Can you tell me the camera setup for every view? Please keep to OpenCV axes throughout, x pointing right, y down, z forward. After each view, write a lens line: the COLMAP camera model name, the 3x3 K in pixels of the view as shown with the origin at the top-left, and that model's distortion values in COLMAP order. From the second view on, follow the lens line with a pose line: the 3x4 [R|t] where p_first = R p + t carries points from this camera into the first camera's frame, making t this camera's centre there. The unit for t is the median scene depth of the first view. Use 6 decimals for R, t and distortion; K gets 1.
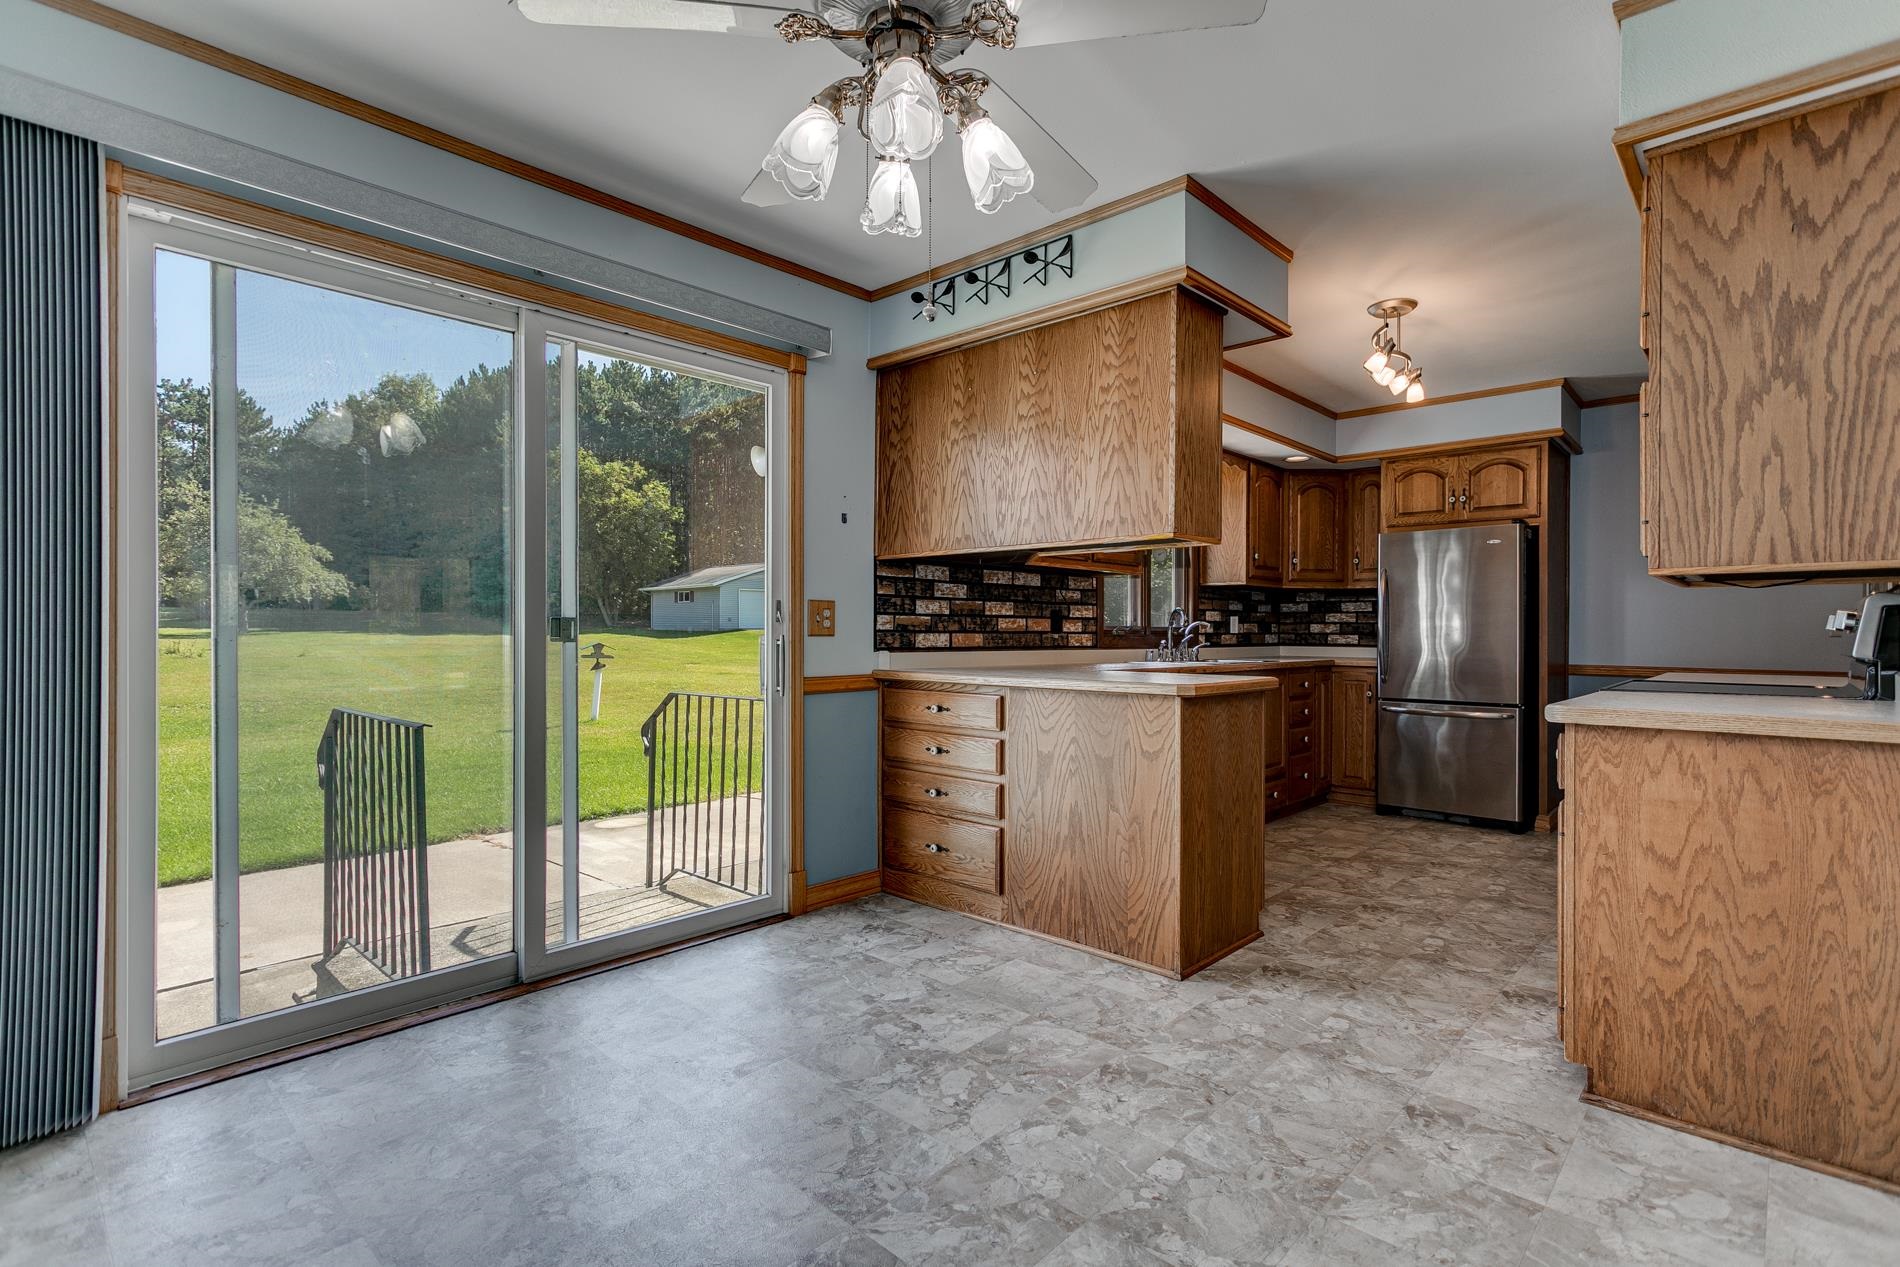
lens RADIAL K [[909.8, 0, 974.3], [0, 909.8, 634.6], [0, 0, 1]] dist [0.006131, 0.001002]
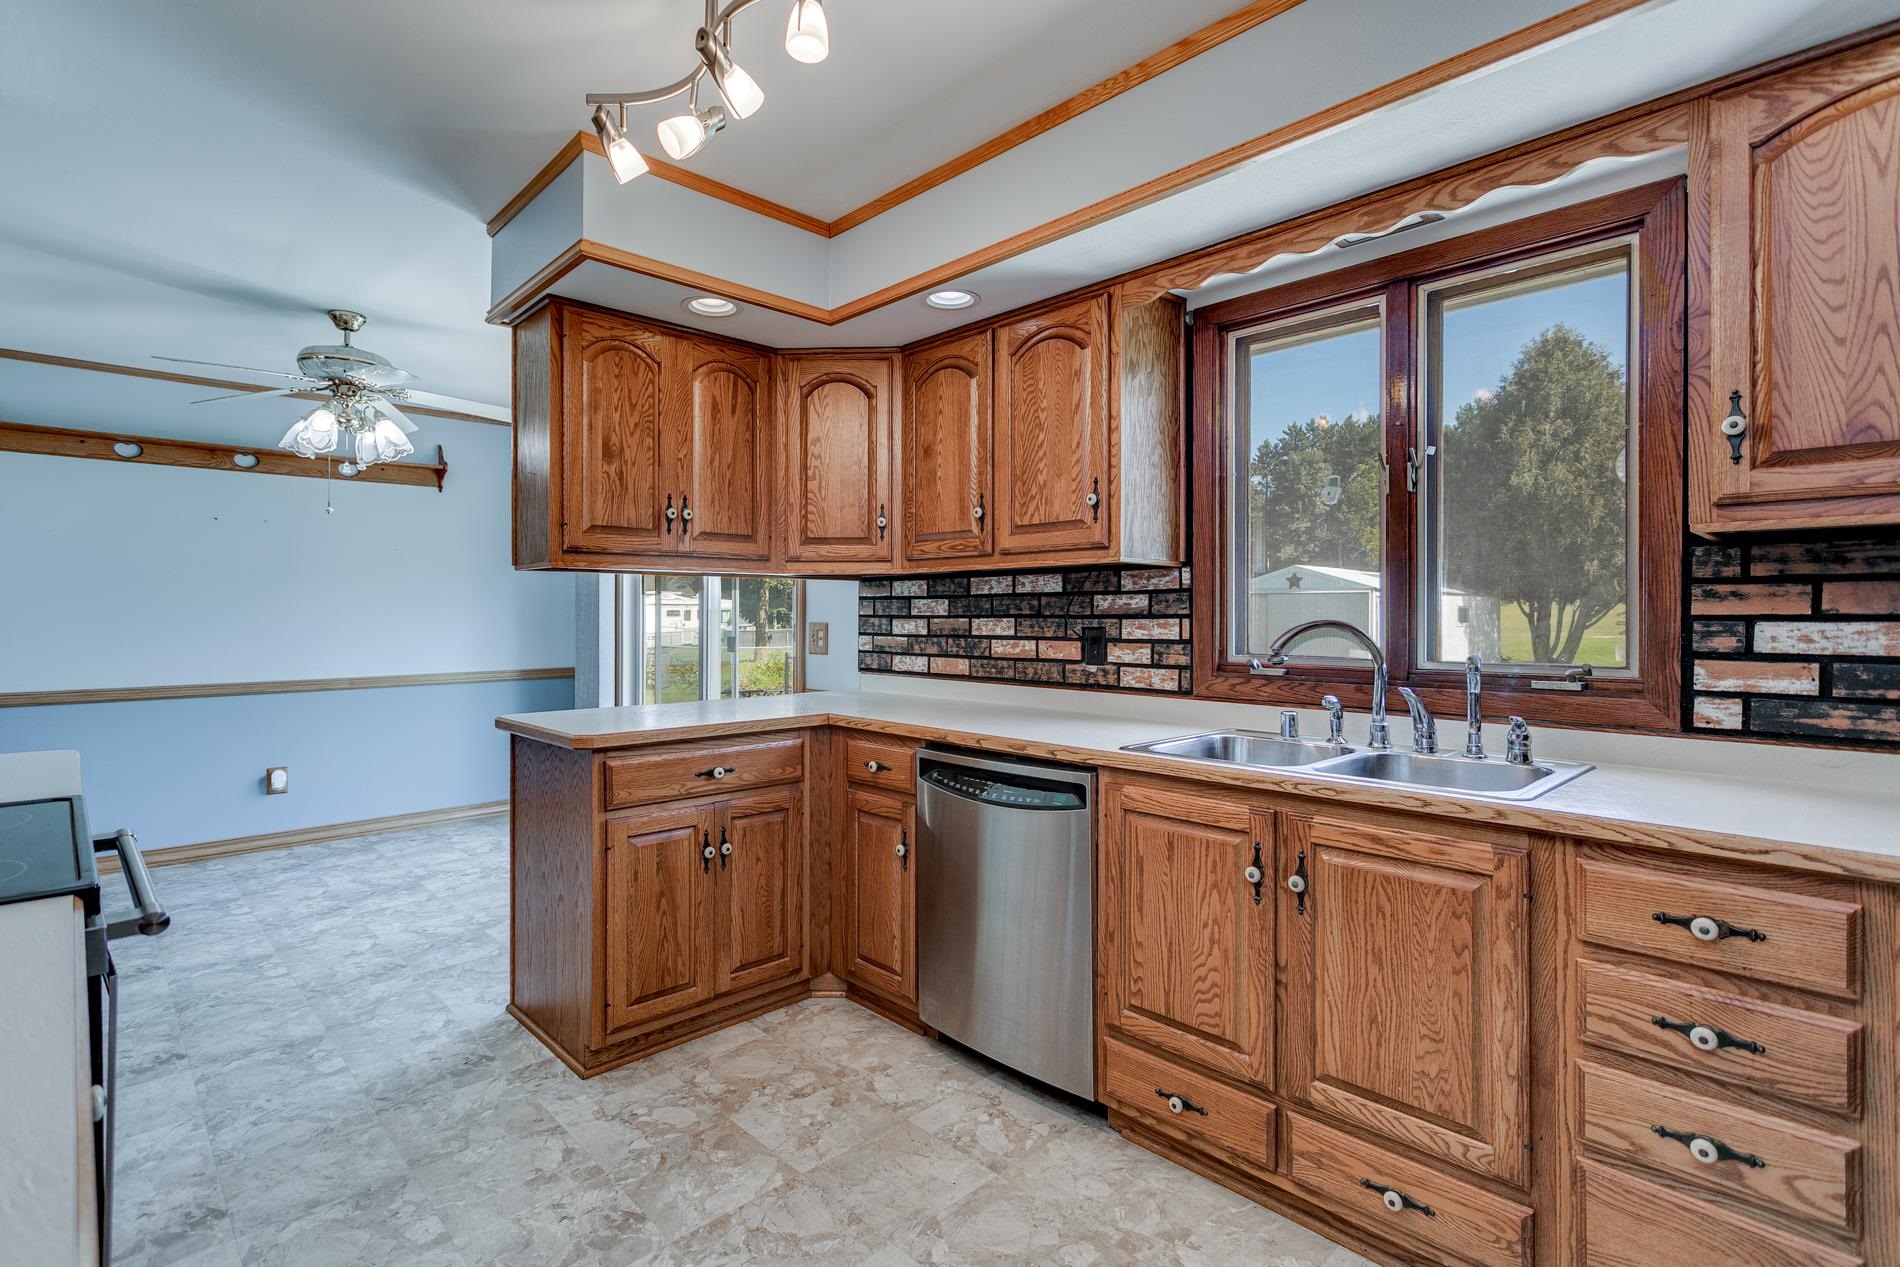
lens RADIAL K [[909.8, 0, 945.5], [0, 909.8, 616.0], [0, 0, 1]] dist [0.006131, 0.001002]
pose [[-0.077046, -0.001555, -0.997026, 0.902664], [0.000770, 0.999998, -0.001619, -0.042014], [0.997027, -0.000892, -0.077045, 1.174389]]
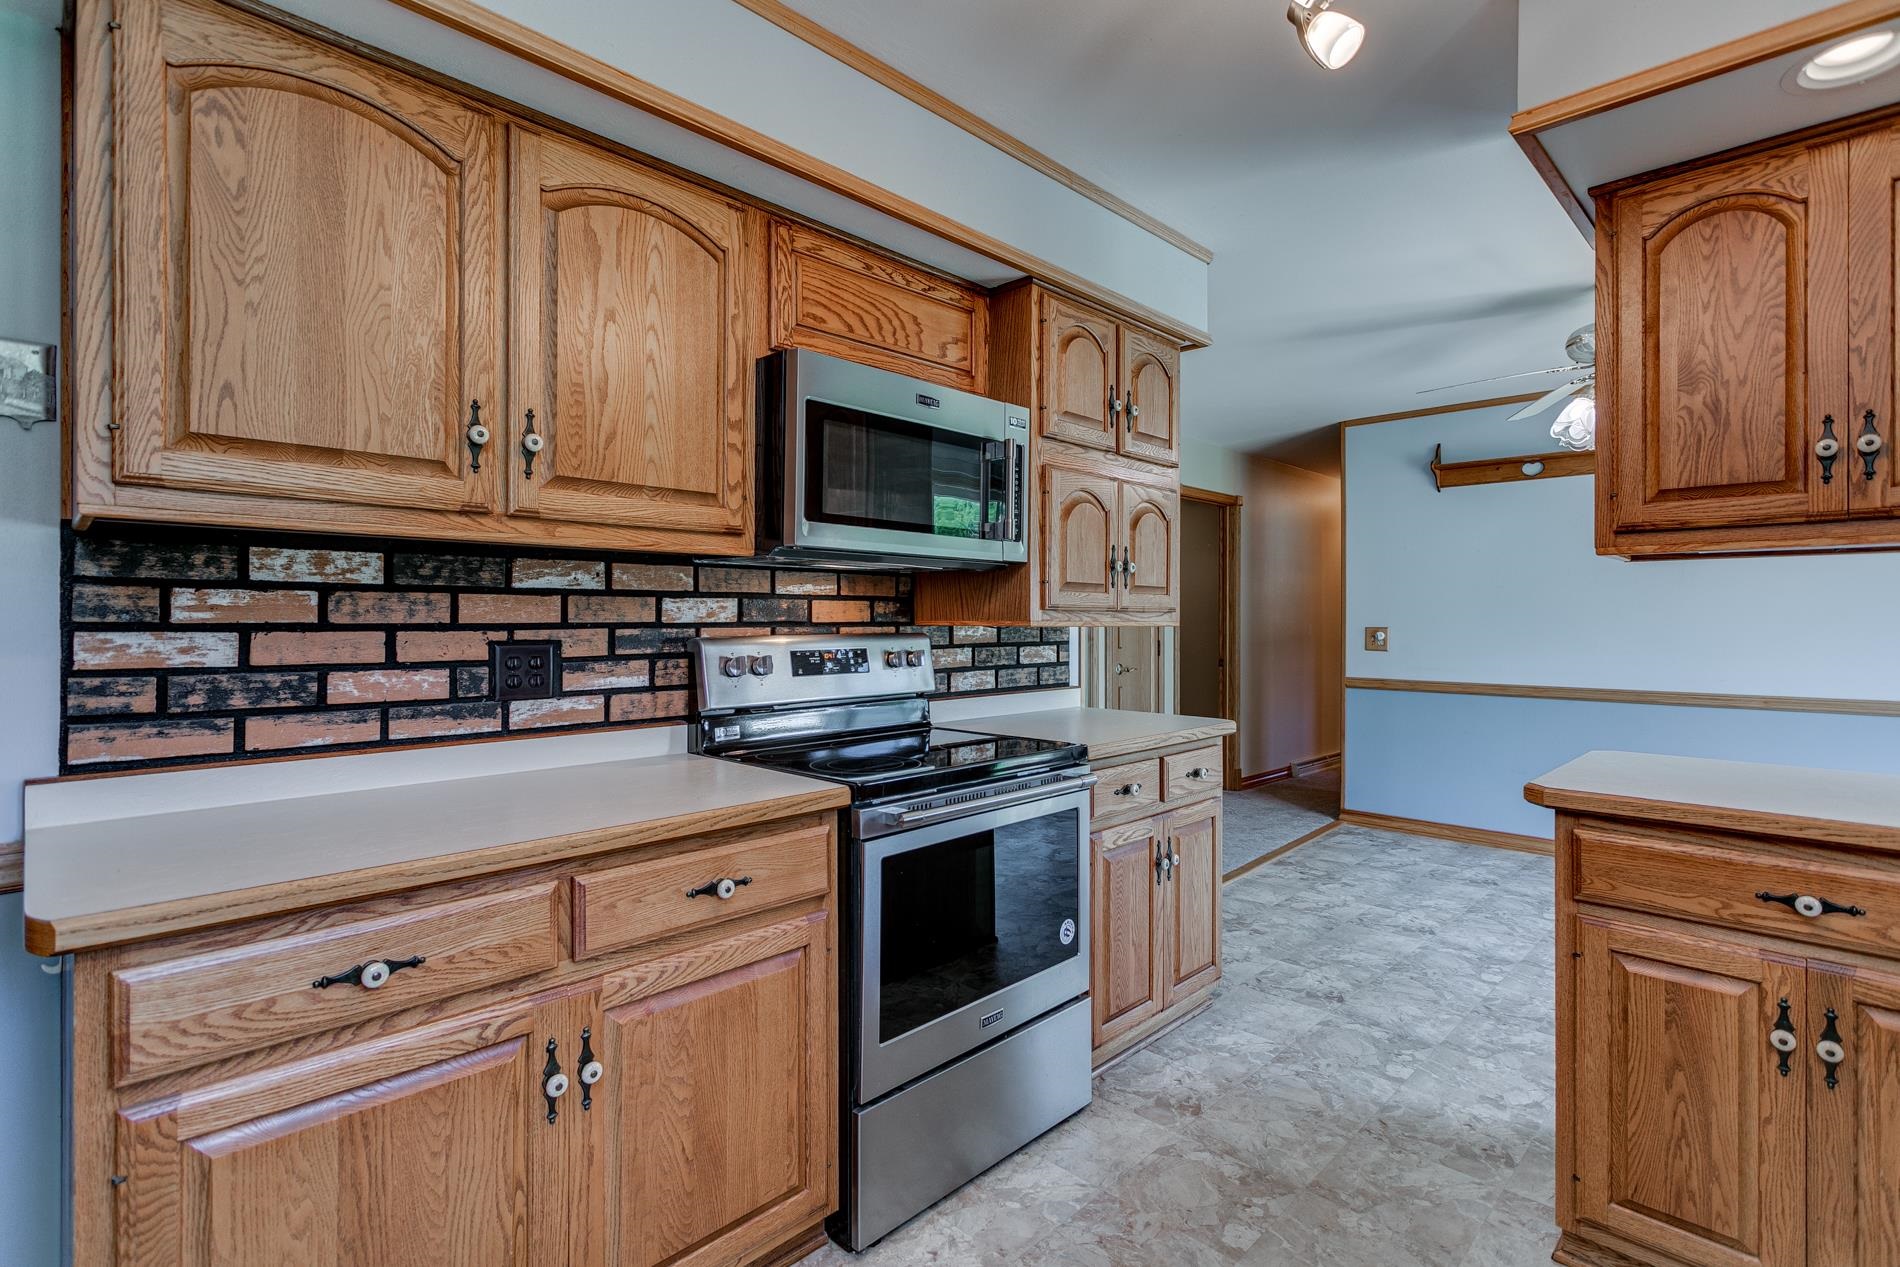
lens RADIAL K [[901.3, 0, 945.1], [0, 901.3, 617.7], [0, 0, 1]] dist [0.008770, 0.000788]
pose [[-0.998643, -0.003219, 0.051972, 0.566527], [-0.003263, 0.999994, -0.000753, -0.044558], [-0.051970, -0.000922, -0.998648, 1.353708]]
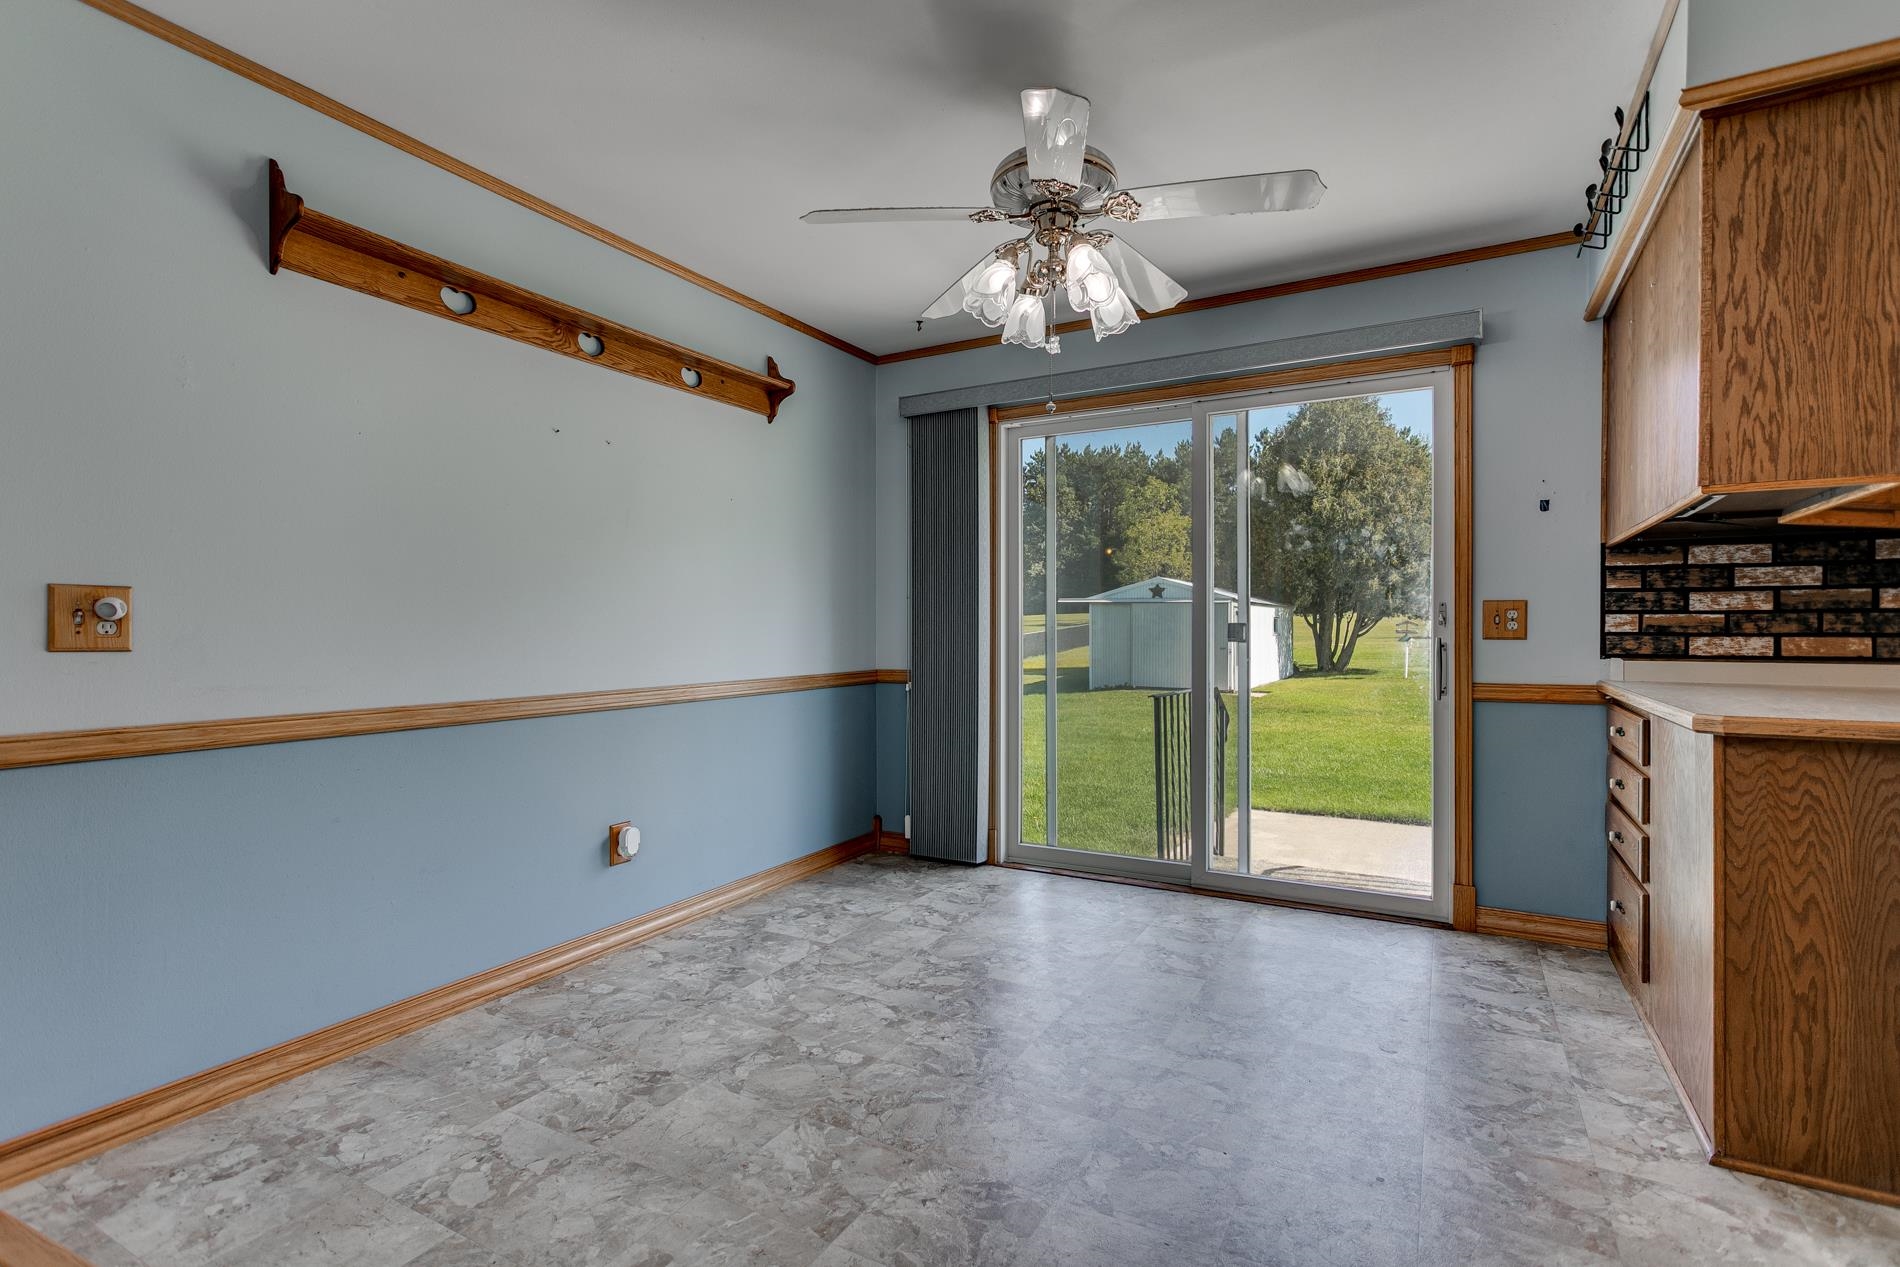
lens RADIAL K [[909.8, 0, 942.5], [0, 909.8, 624.7], [0, 0, 1]] dist [0.006131, 0.001002]
pose [[0.223198, -0.007004, -0.974748, 0.566291], [-0.000612, 0.999973, -0.007325, -0.005771], [0.974773, 0.002231, 0.223188, 0.228038]]
